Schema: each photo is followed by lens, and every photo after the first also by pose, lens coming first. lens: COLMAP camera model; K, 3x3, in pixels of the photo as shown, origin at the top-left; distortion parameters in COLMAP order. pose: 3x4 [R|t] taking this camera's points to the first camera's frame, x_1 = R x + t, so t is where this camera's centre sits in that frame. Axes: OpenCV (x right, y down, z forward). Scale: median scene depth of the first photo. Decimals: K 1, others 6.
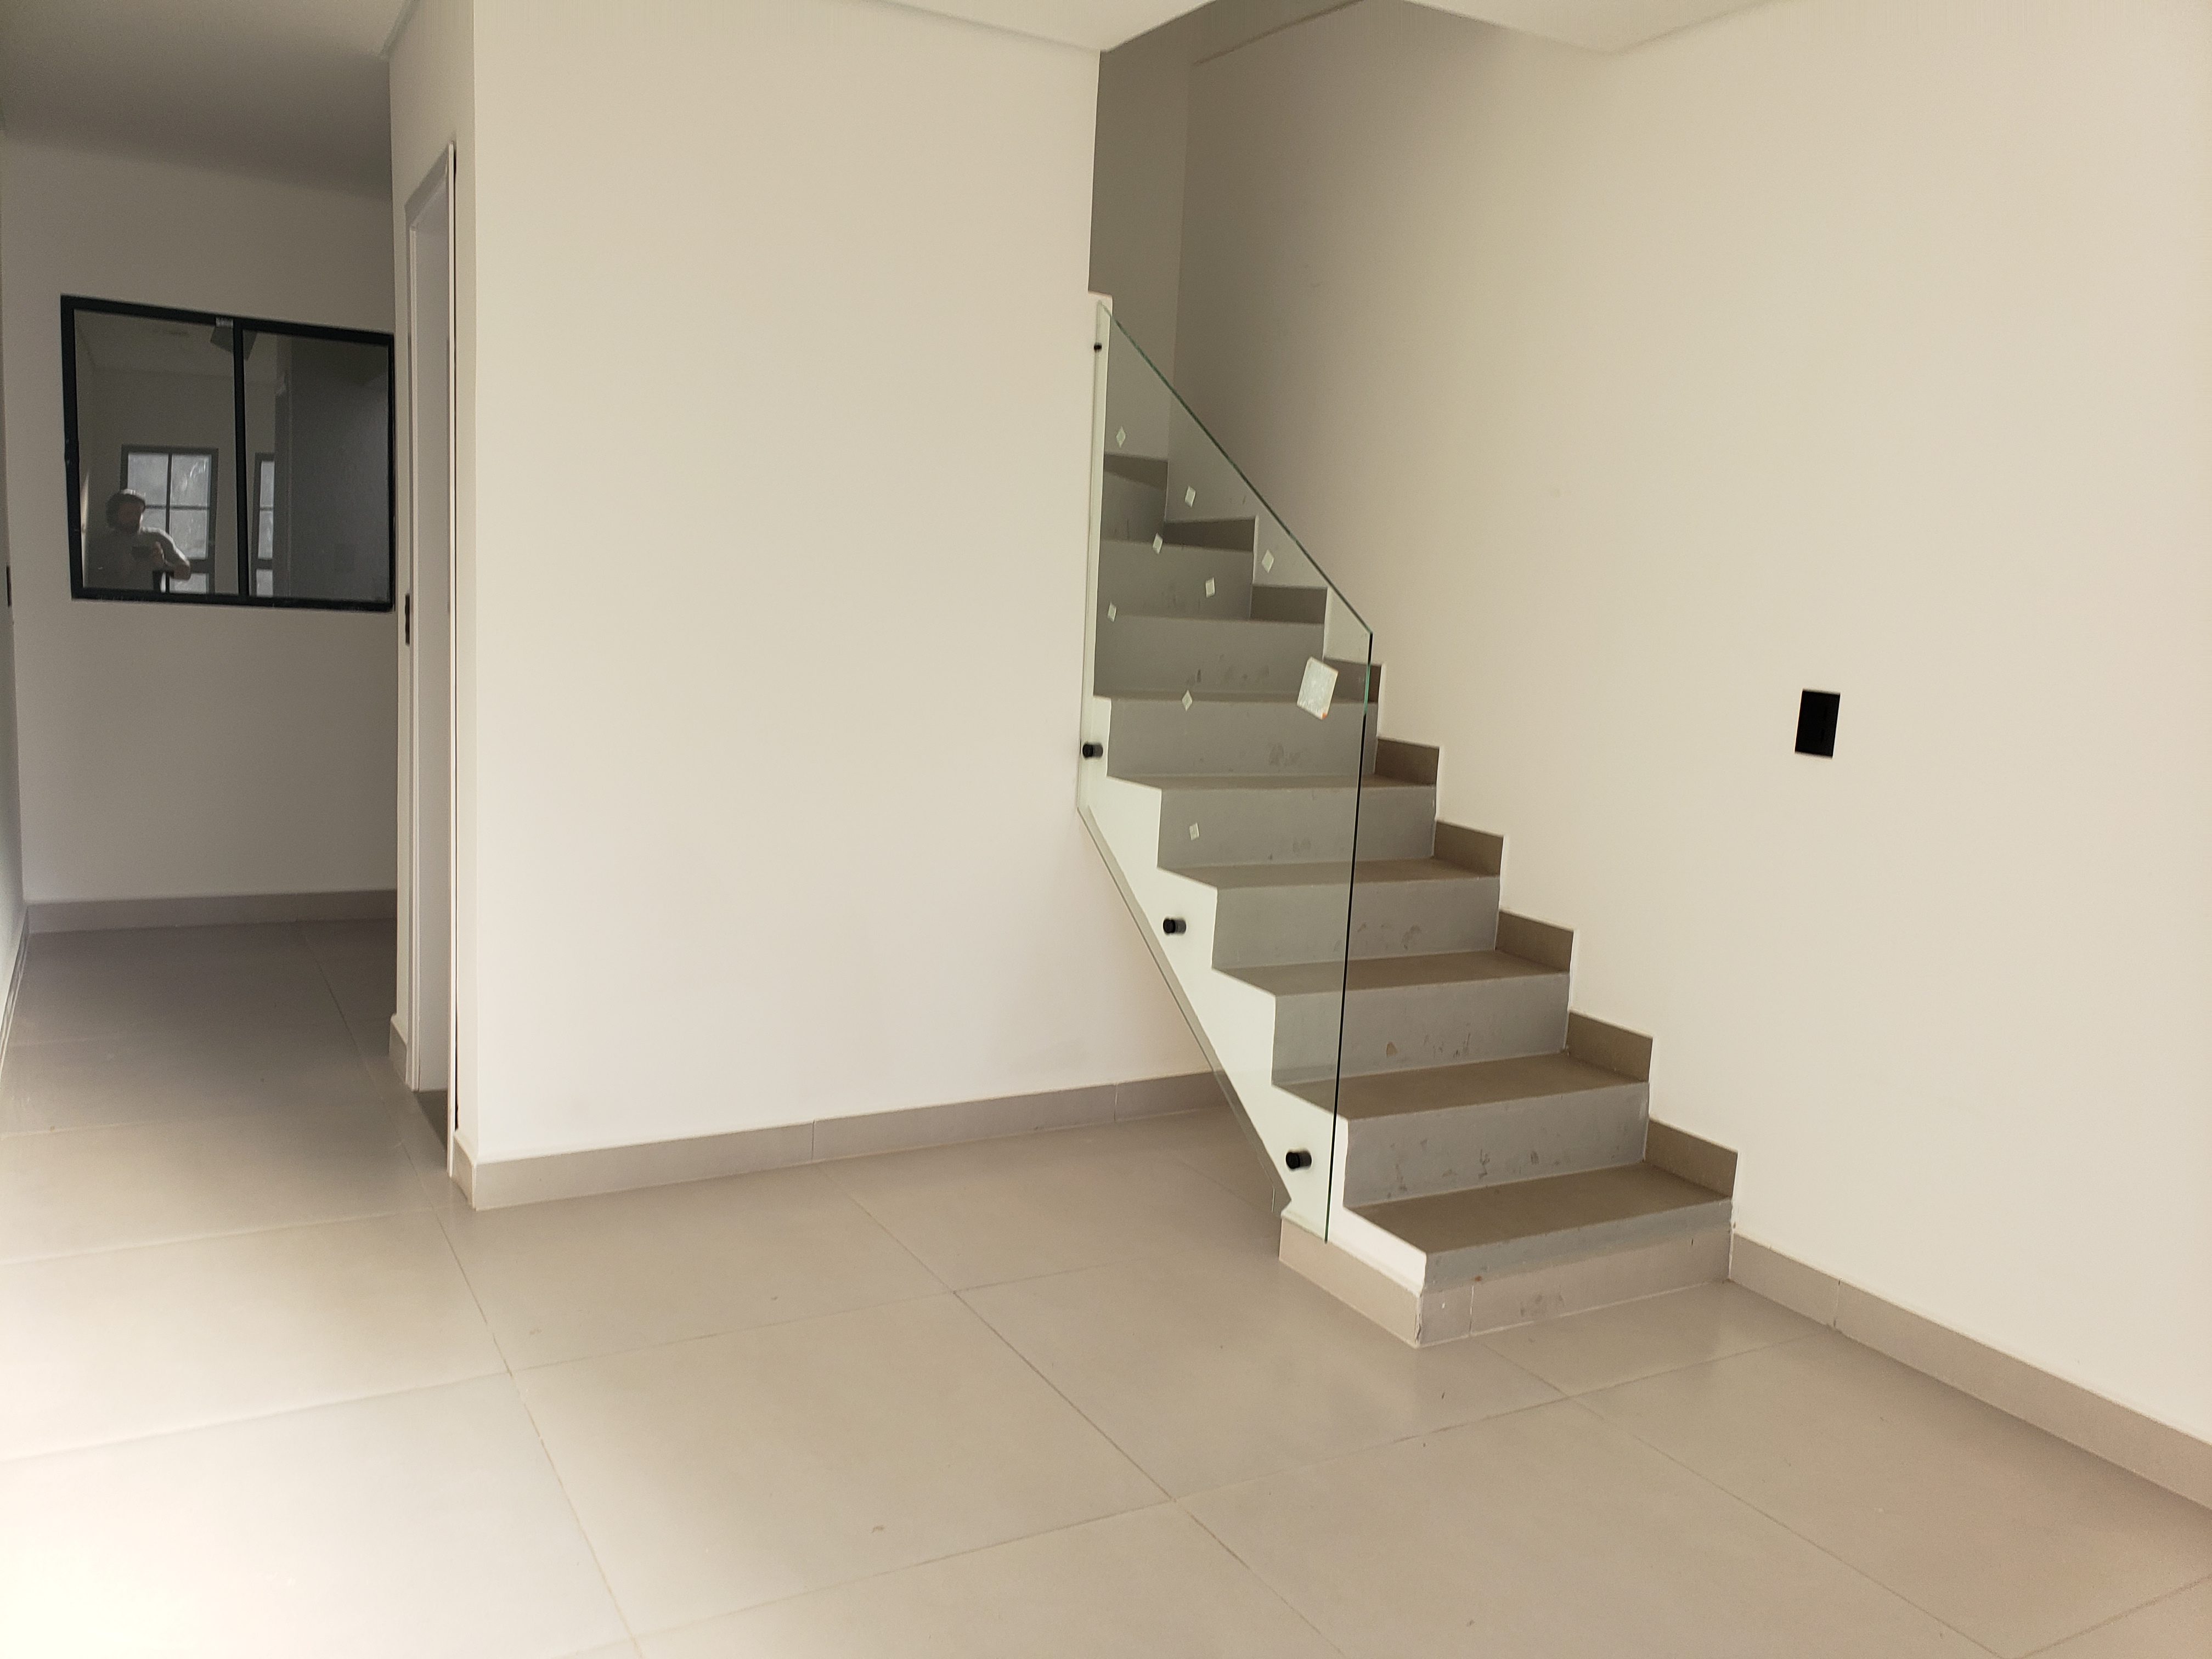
lens RADIAL K [[1751.7, 0, 1090.1], [0, 1751.7, 821.2], [0, 0, 1]] dist [0.042911, -0.027845]
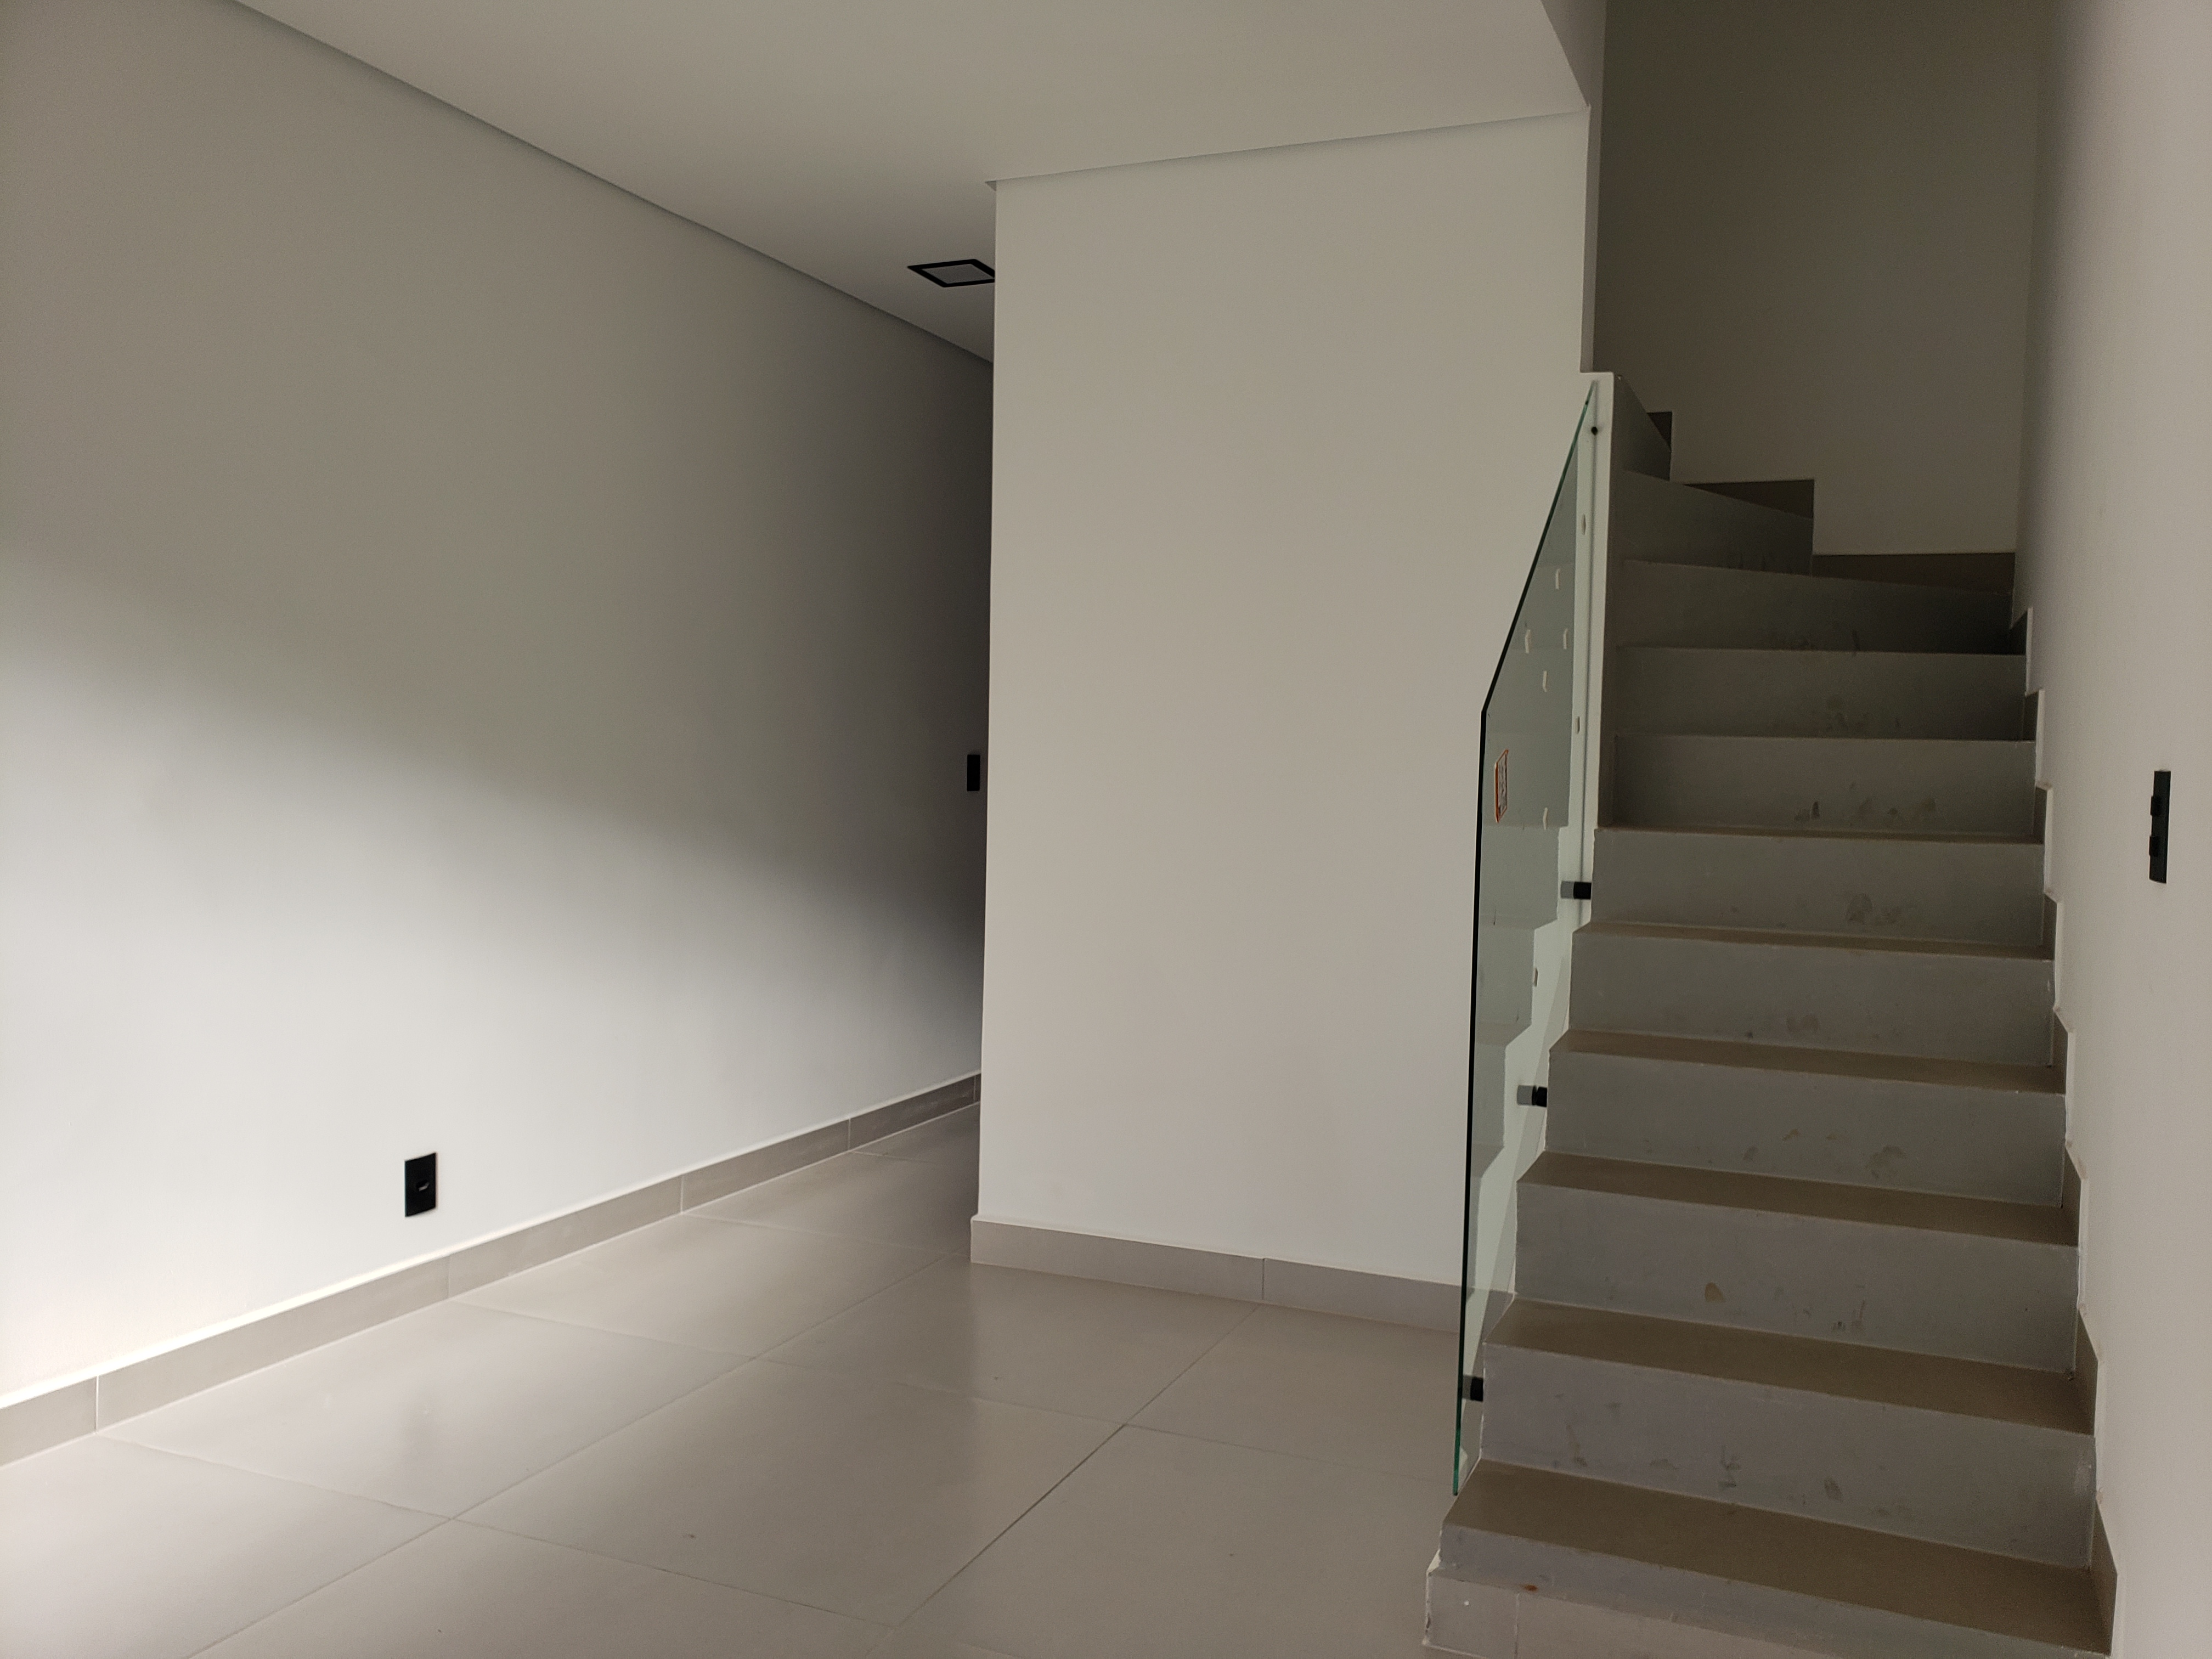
lens RADIAL K [[1751.7, 0, 1085.9], [0, 1751.7, 826.9], [0, 0, 1]] dist [0.042911, -0.027845]
pose [[0.592426, -0.008269, -0.805583, 0.564062], [-0.090428, 0.992946, -0.076693, 0.016082], [0.800534, 0.118282, 0.587499, 0.310195]]
